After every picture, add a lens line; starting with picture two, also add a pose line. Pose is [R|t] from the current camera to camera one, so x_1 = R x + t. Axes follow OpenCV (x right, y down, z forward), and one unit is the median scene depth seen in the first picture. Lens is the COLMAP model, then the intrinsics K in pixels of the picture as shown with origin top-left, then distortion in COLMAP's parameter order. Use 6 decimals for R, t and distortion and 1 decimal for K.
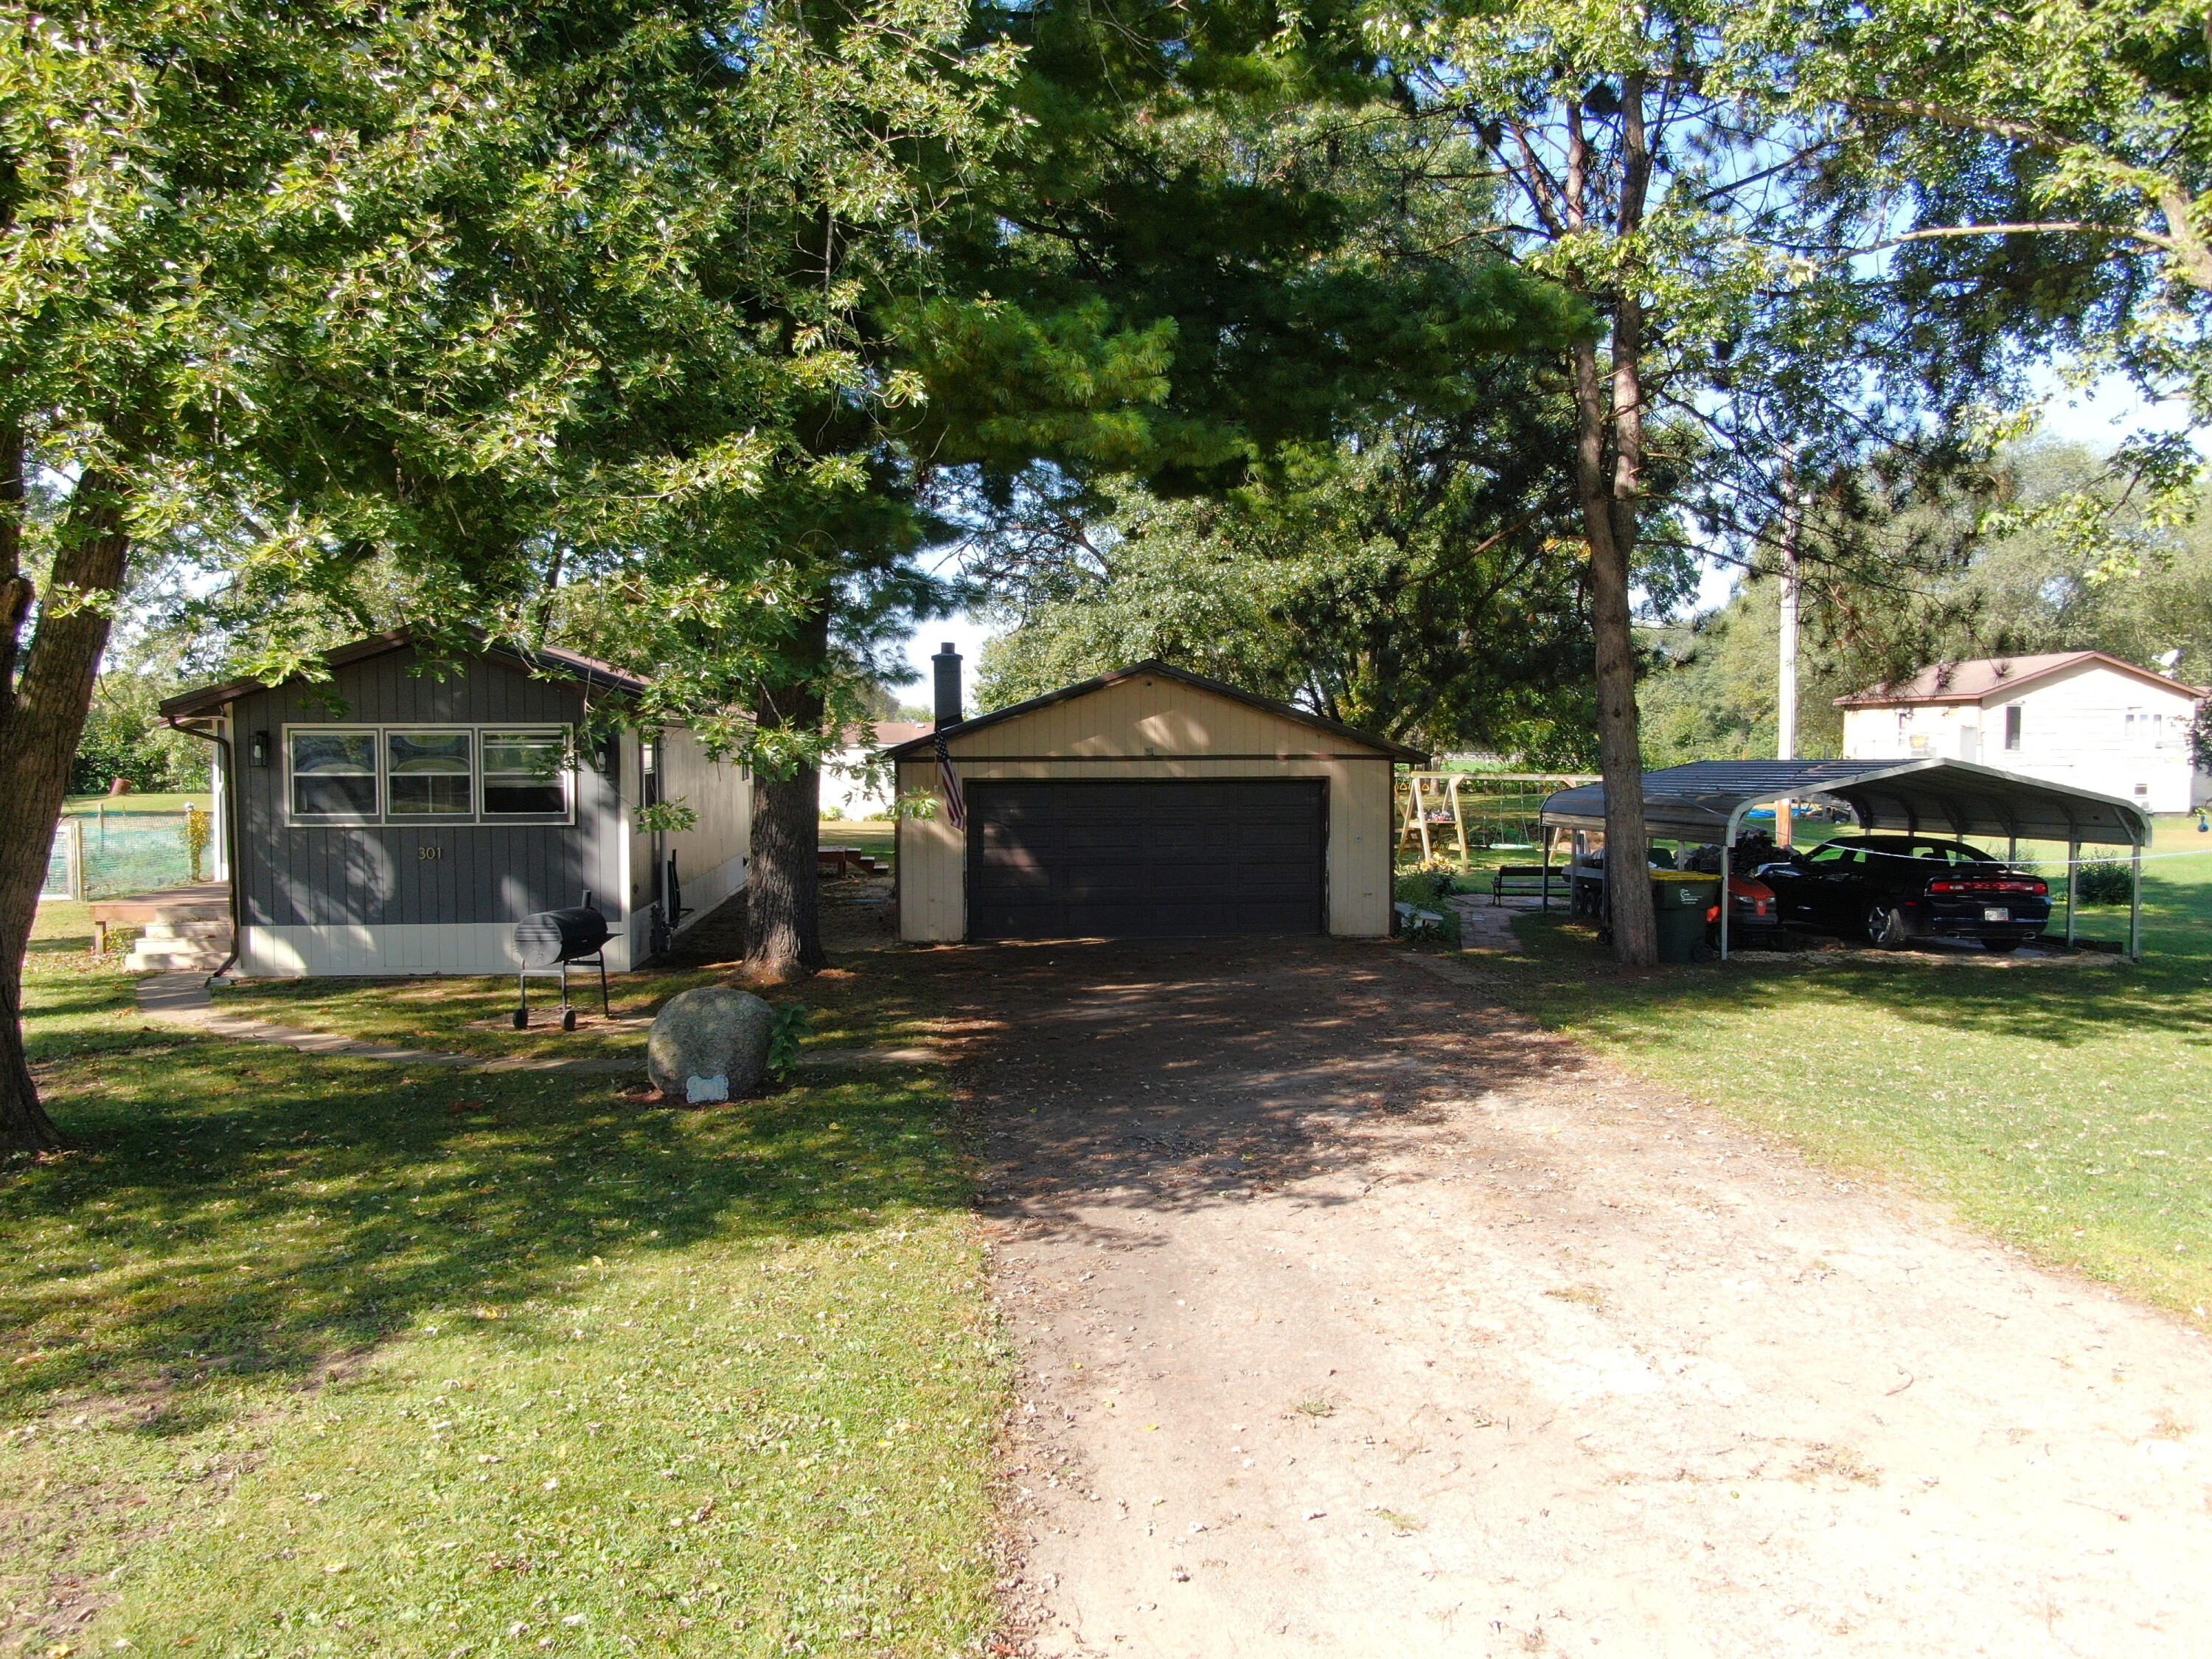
lens RADIAL K [[1597.2, 0, 1108.0], [0, 1597.2, 826.7], [0, 0, 1]] dist [-0.016664, 0.005027]
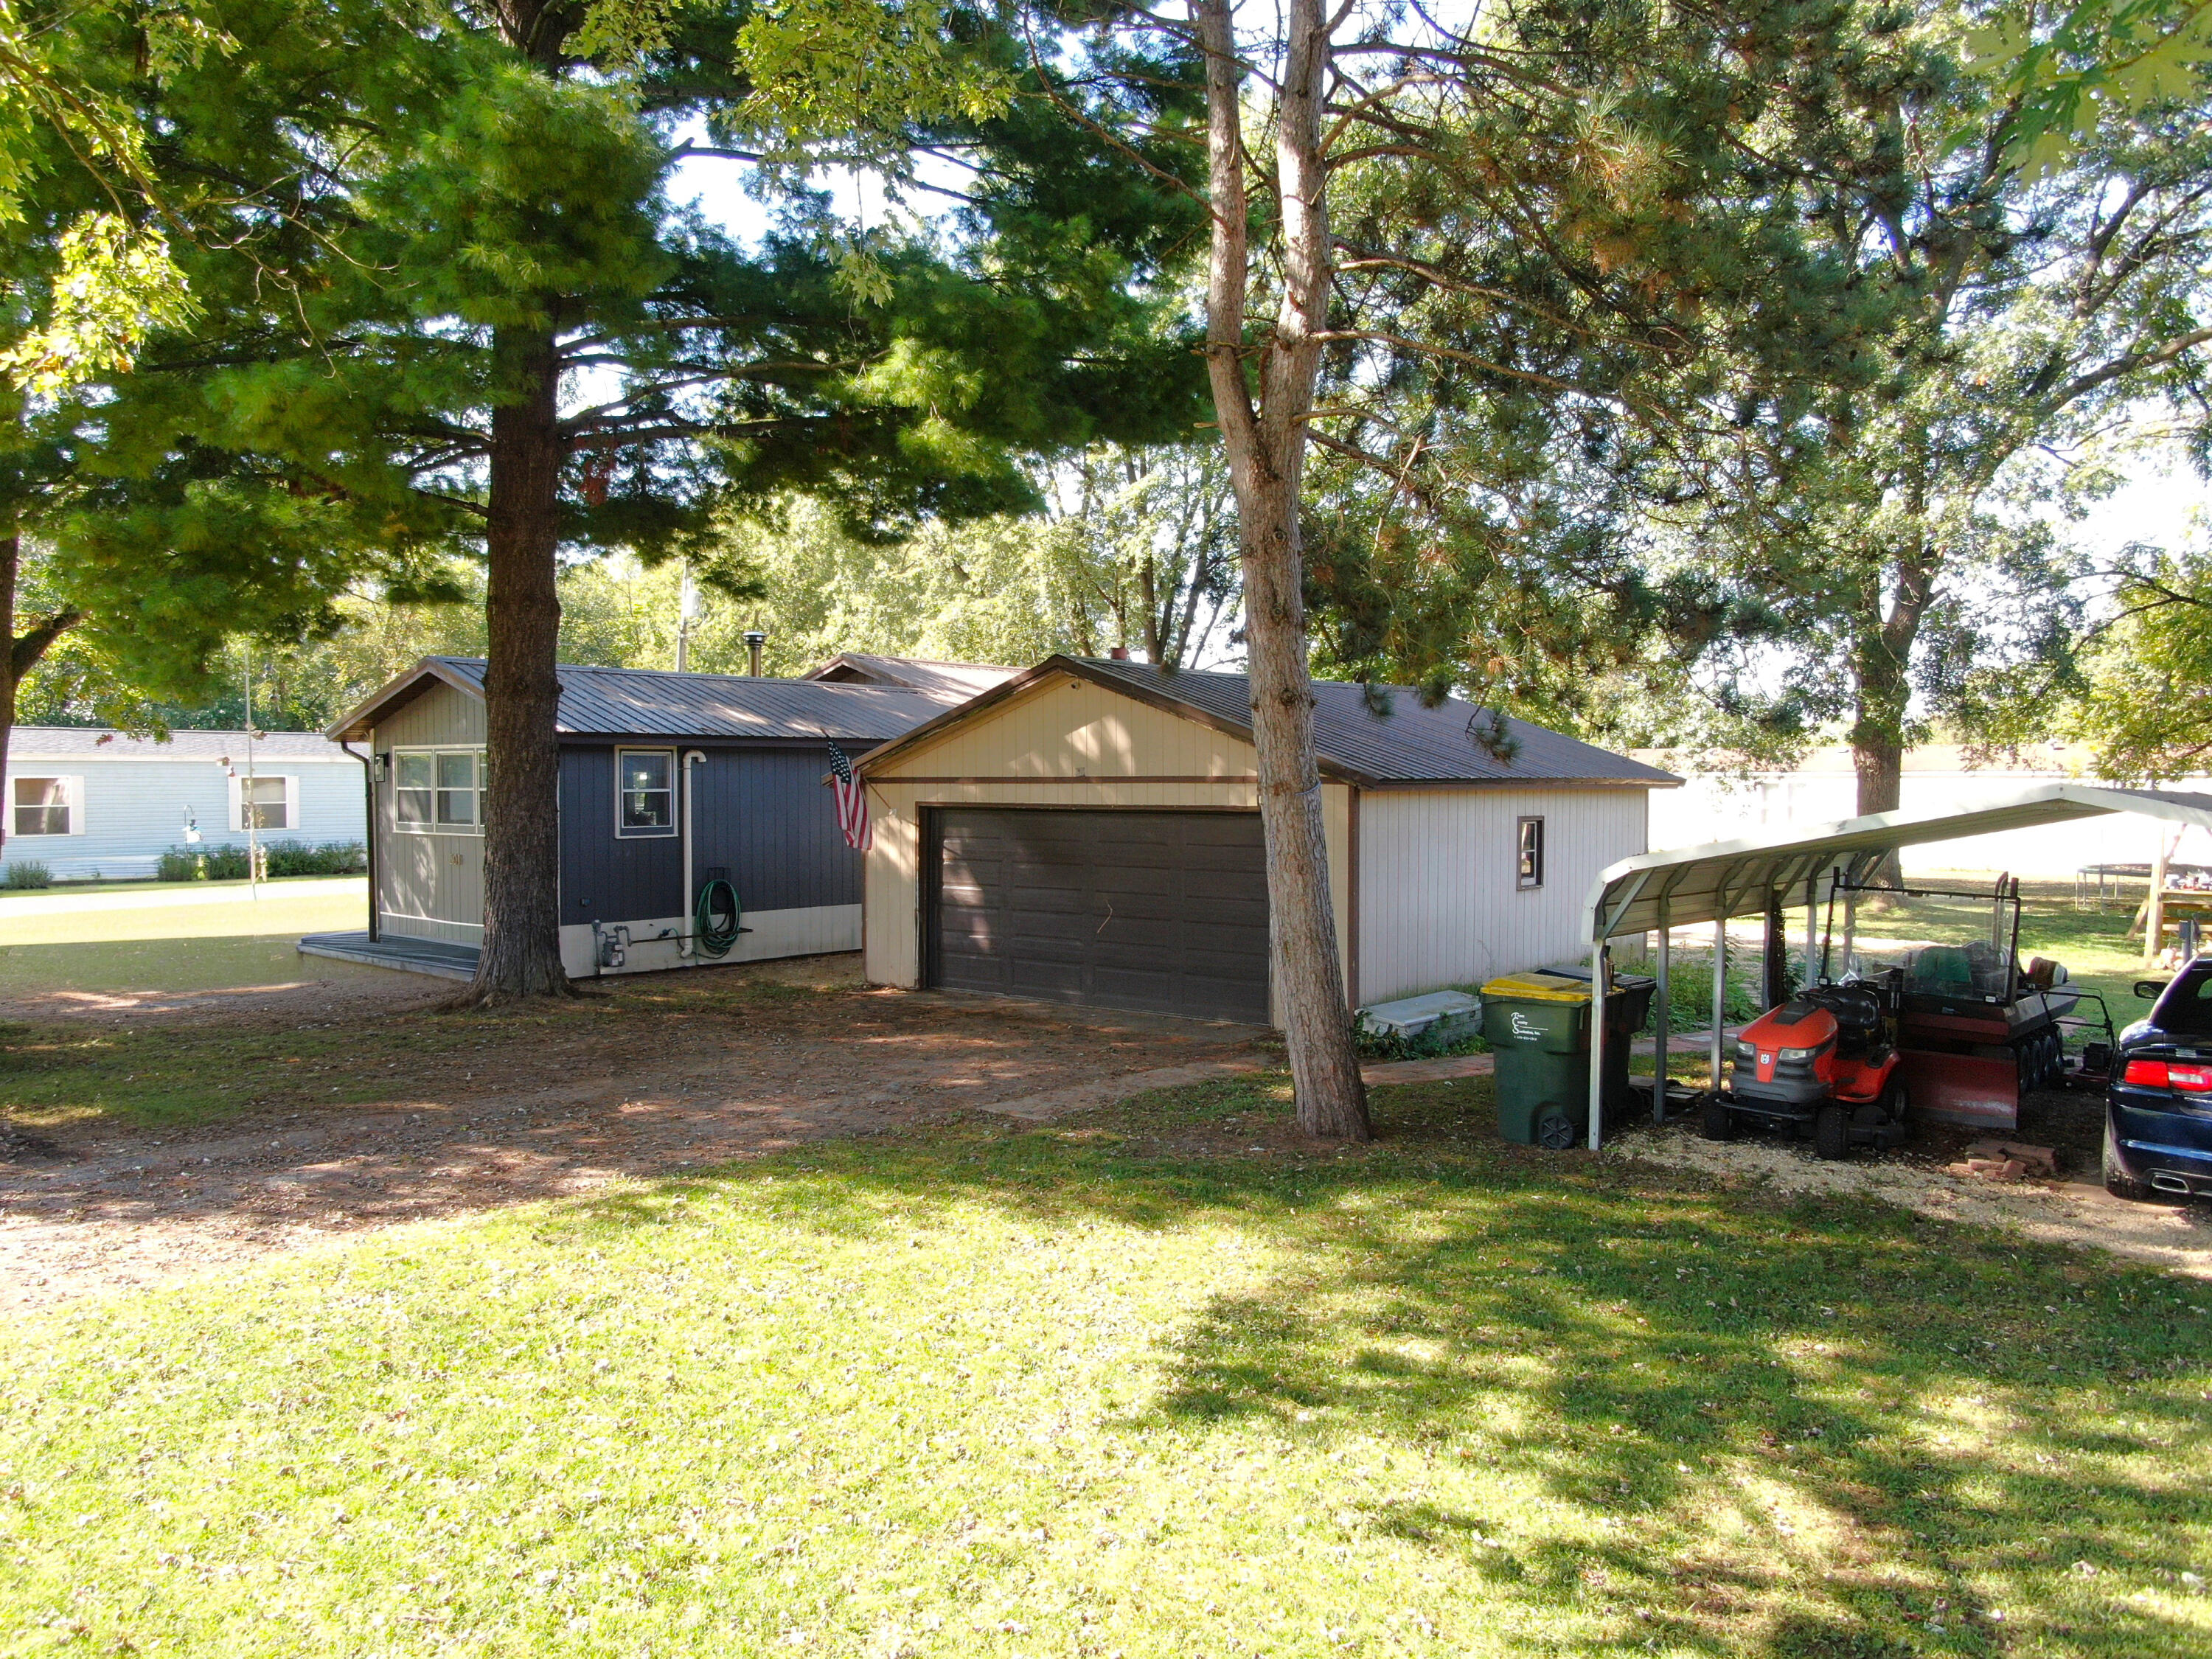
lens RADIAL K [[1597.2, 0, 1116.8], [0, 1597.2, 821.1], [0, 0, 1]] dist [-0.016664, 0.005027]
pose [[0.704291, 0.023094, -0.709536, 0.699683], [-0.038405, 0.999247, -0.005597, -0.021215], [0.708872, 0.031192, 0.704647, 0.524325]]
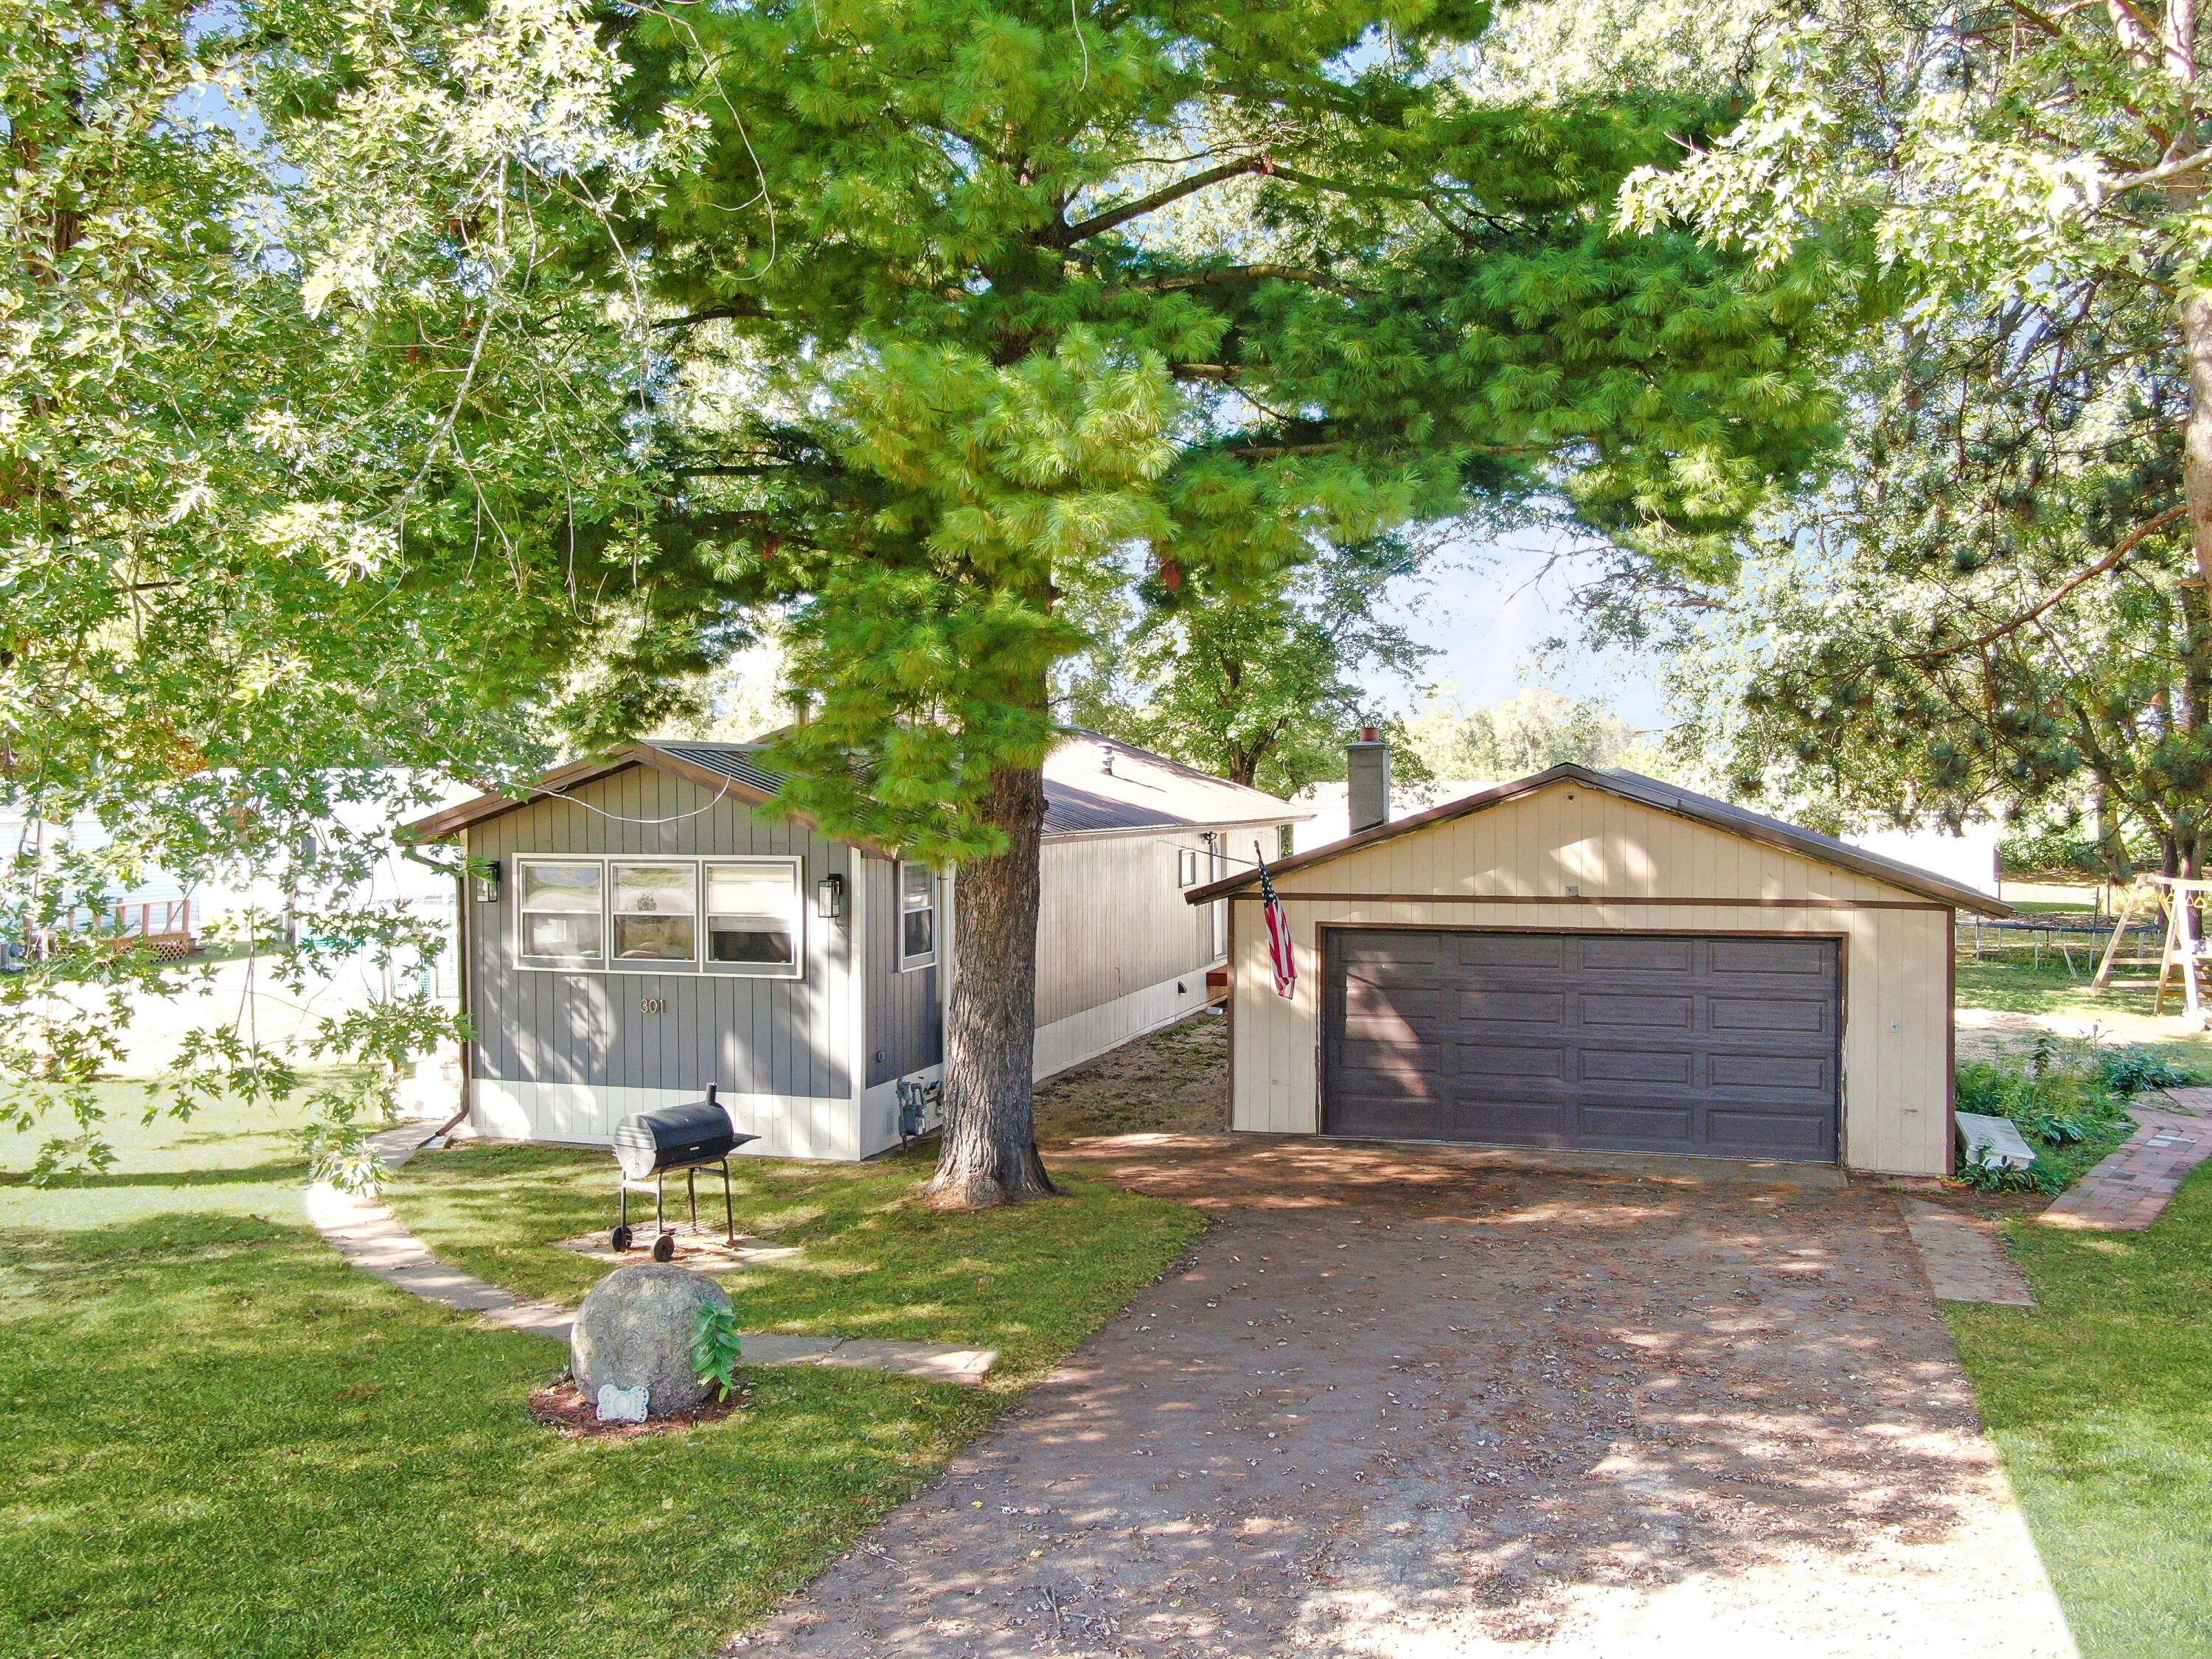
lens RADIAL K [[1884.4, 0, 1094.7], [0, 1884.4, 834.8], [0, 0, 1]] dist [-0.013164, 0.002533]
pose [[0.909721, 0.010775, -0.415080, 0.209619], [-0.019515, 0.999668, -0.016820, -0.062291], [0.414761, 0.023402, 0.909629, 0.169044]]
